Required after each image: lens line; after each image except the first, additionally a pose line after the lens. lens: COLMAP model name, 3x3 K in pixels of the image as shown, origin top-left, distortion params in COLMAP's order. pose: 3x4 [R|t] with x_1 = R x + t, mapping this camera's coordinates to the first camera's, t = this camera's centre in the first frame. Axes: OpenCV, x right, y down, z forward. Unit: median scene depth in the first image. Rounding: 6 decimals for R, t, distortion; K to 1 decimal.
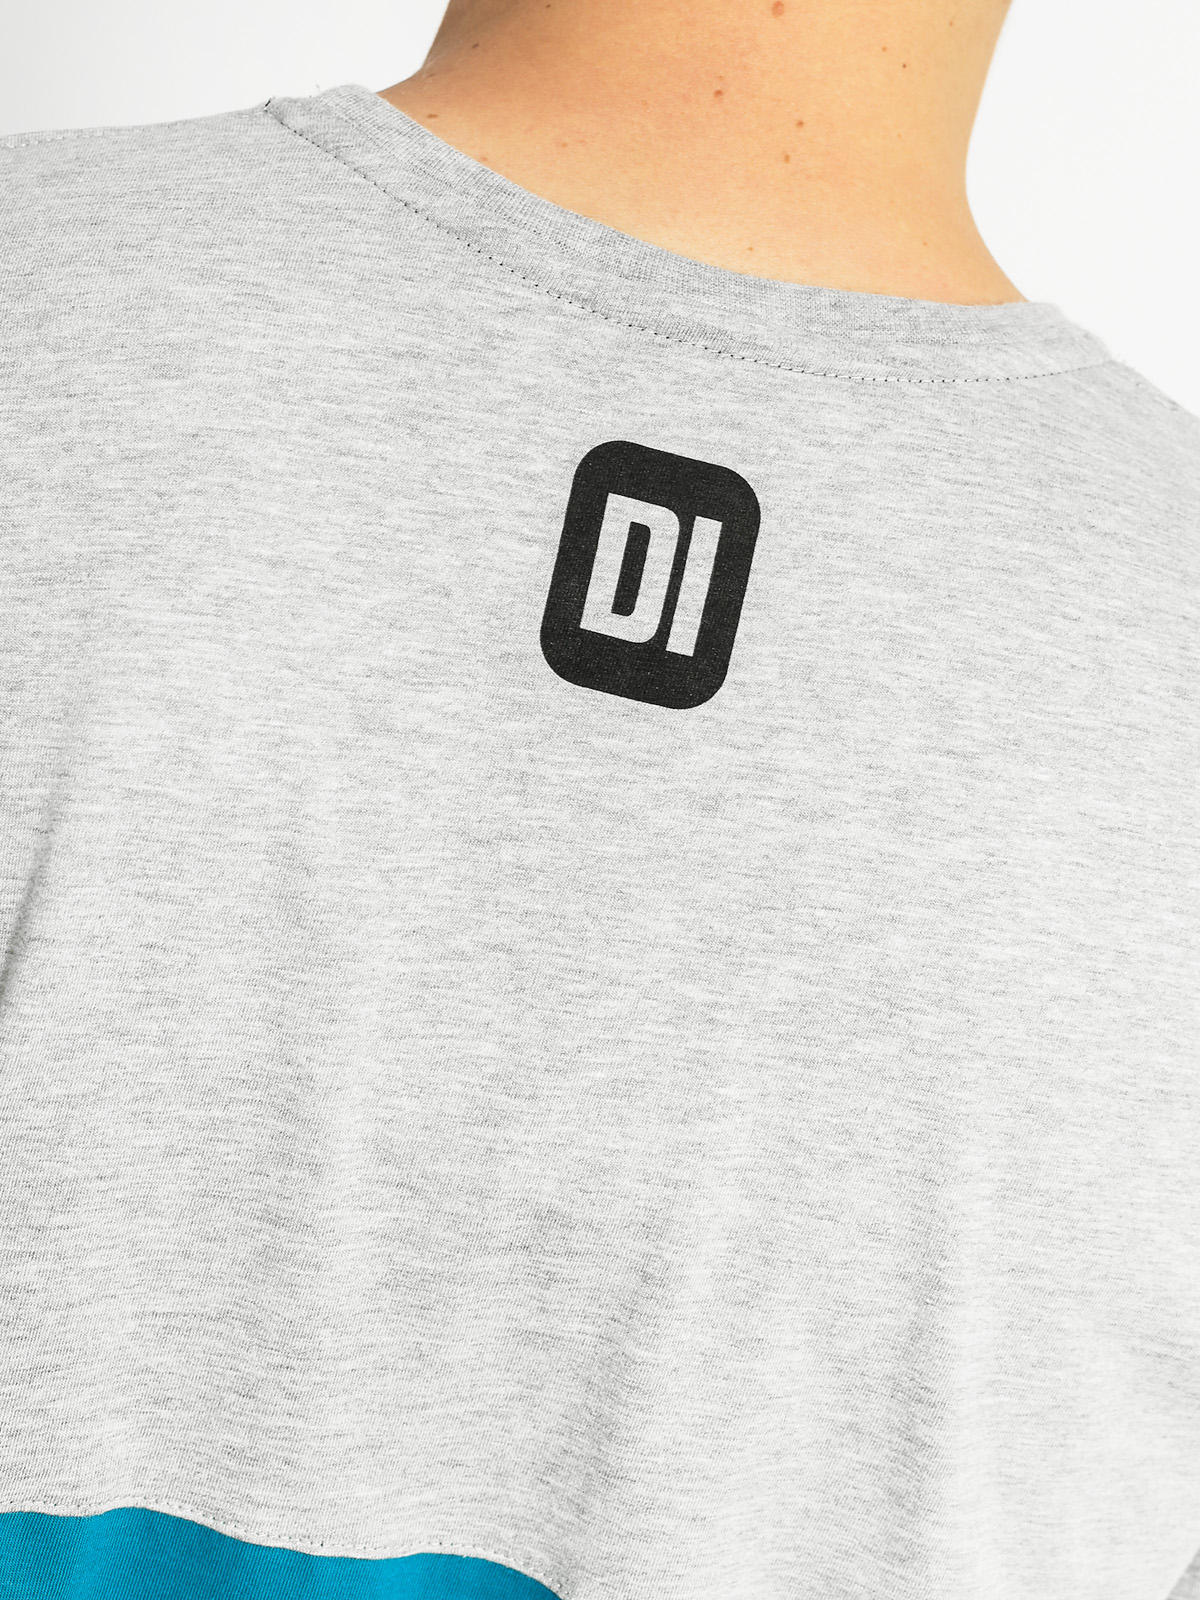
lens RADIAL K [[2246.0, 0, 600.0], [0, 2246.0, 800.0], [0, 0, 1]] dist [0.190420, 0.044851]
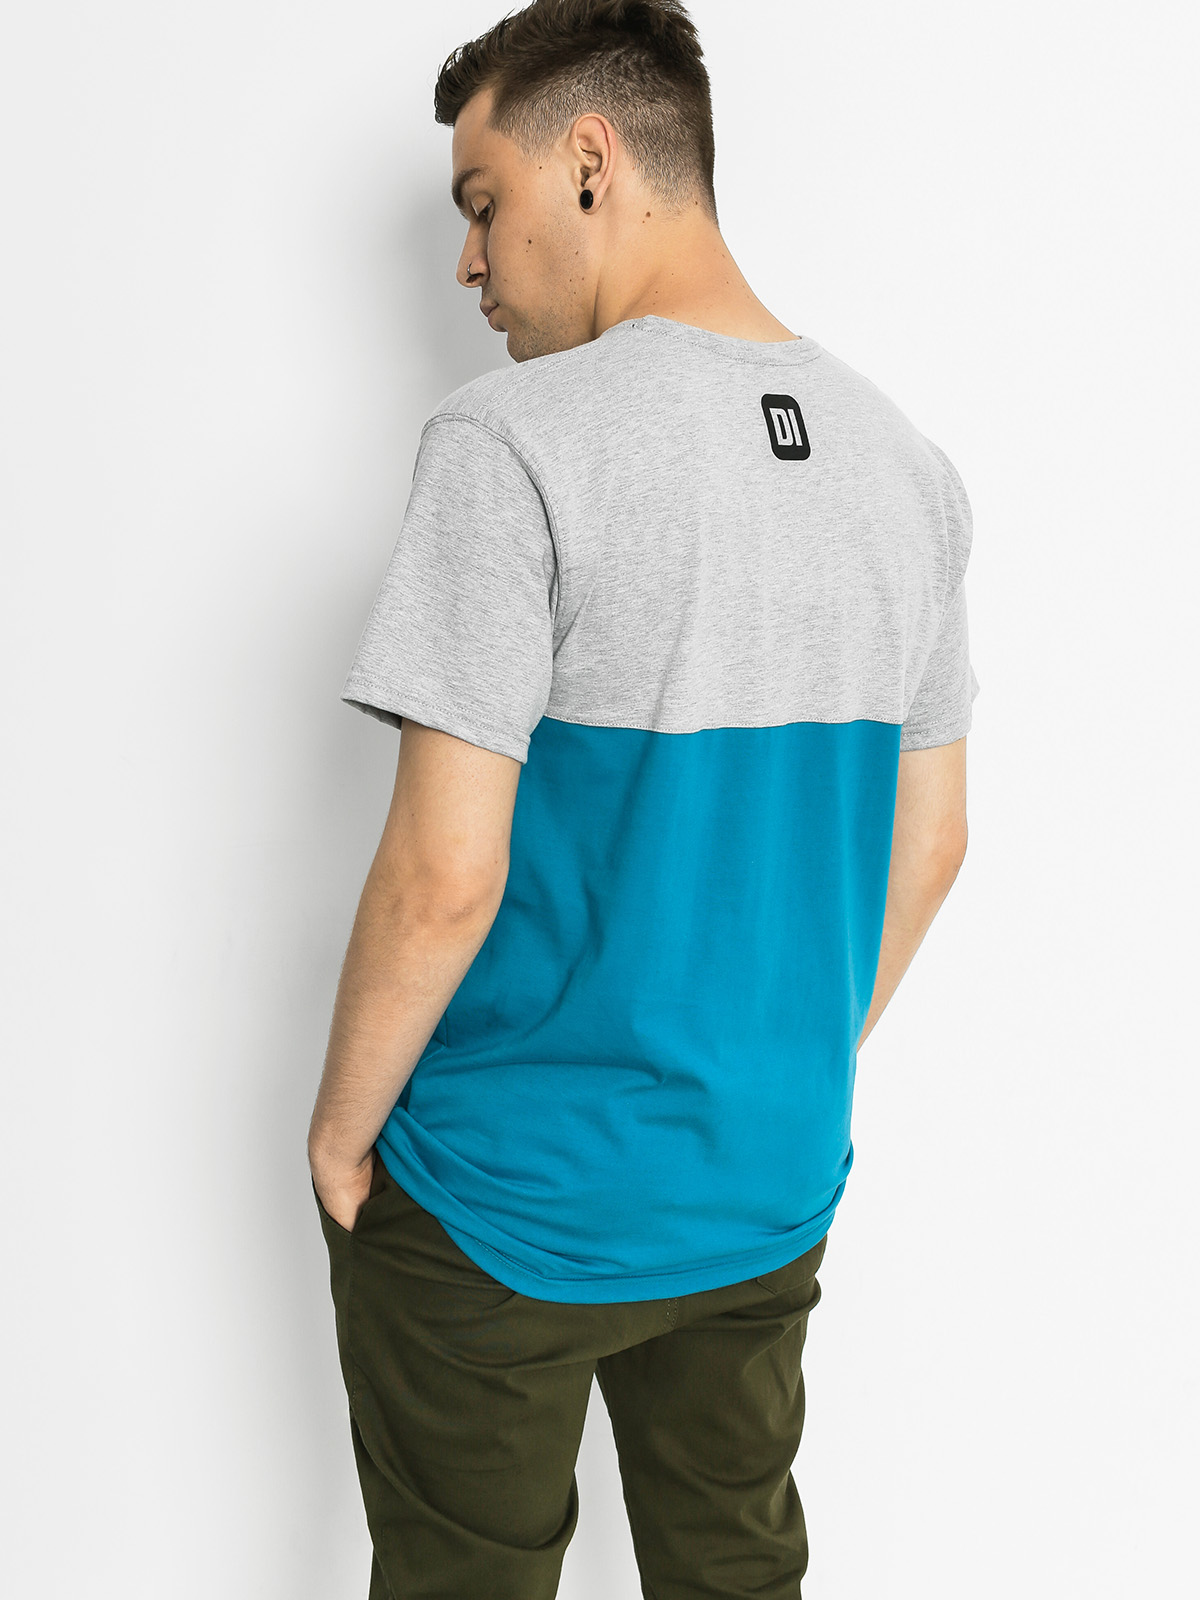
lens RADIAL K [[2246.0, 0, 600.0], [0, 2246.0, 800.0], [0, 0, 1]] dist [0.190420, 0.044851]
pose [[0.809101, -0.303472, 0.503249, -2.218977], [0.307036, 0.948470, 0.078313, 0.091386], [-0.501083, 0.091152, 0.860585, -1.912312]]
